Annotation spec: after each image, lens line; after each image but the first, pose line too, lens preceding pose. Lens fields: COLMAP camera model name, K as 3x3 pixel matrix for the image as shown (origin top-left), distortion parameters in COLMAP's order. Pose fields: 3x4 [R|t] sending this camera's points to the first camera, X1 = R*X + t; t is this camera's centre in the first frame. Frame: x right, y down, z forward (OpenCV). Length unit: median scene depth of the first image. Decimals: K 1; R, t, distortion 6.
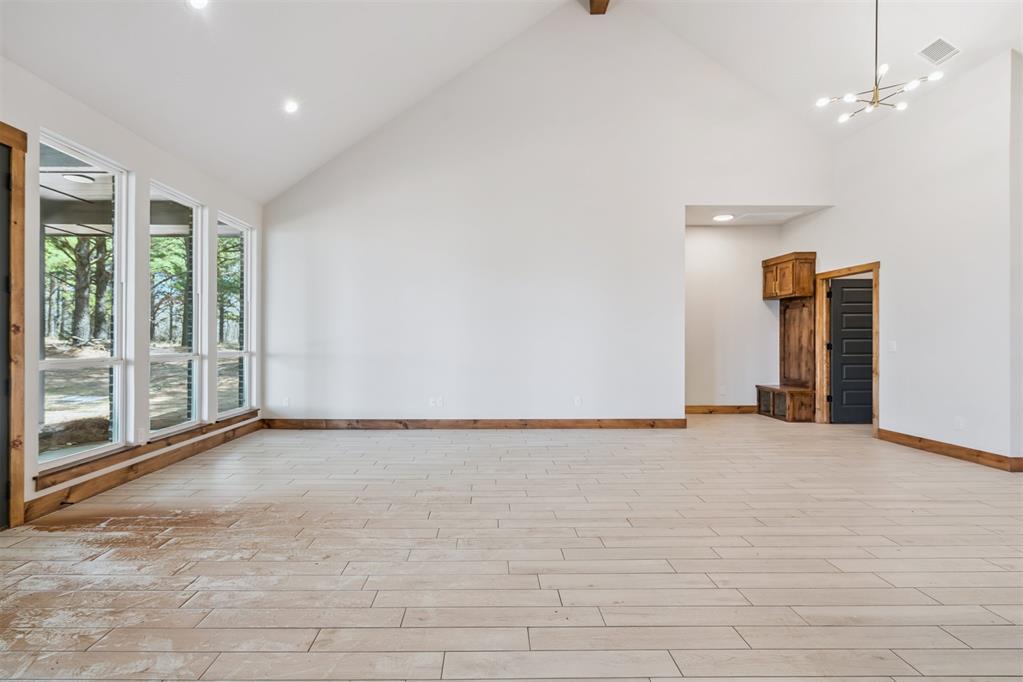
lens RADIAL K [[469.4, 0, 501.3], [0, 469.4, 342.8], [0, 0, 1]] dist [-0.009045, 0.002439]
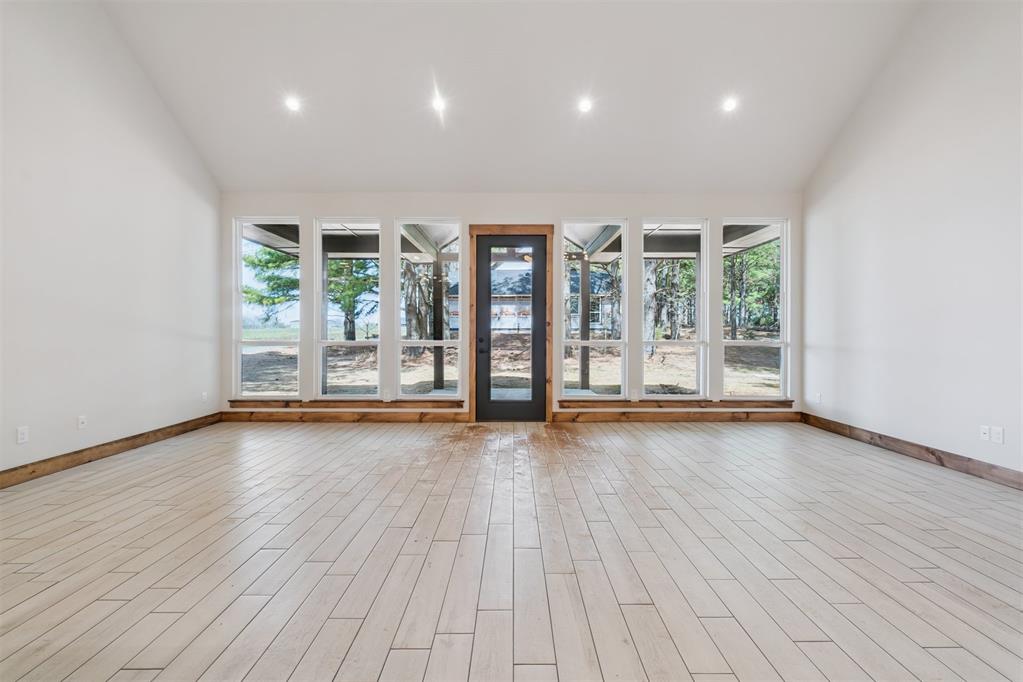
lens RADIAL K [[469.4, 0, 520.4], [0, 469.4, 339.7], [0, 0, 1]] dist [-0.009045, 0.002439]
pose [[-0.016653, 0.011851, -0.999791, 0.583615], [-0.010869, 0.999869, 0.012033, 0.008704], [0.999802, 0.011067, -0.016522, 0.538286]]
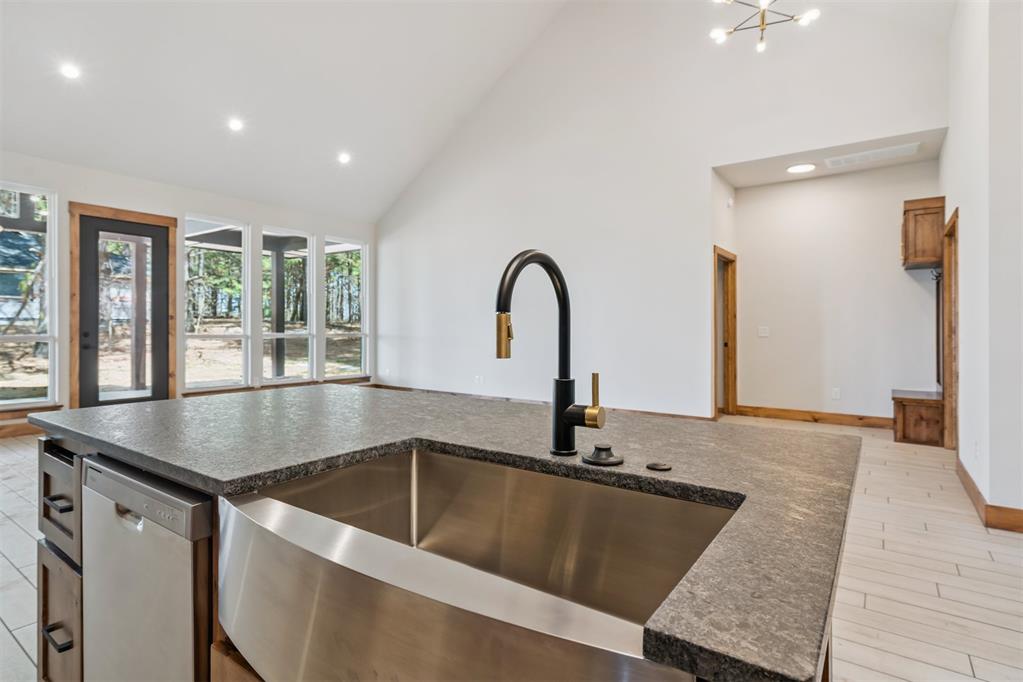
lens RADIAL K [[526.6, 0, 519.8], [0, 526.6, 332.3], [0, 0, 1]] dist [-0.000288, 0.000044]
pose [[0.813132, 0.008877, -0.582011, 0.869116], [-0.008207, 0.999959, 0.003785, 0.007112], [0.582021, 0.001699, 0.813172, 0.022833]]
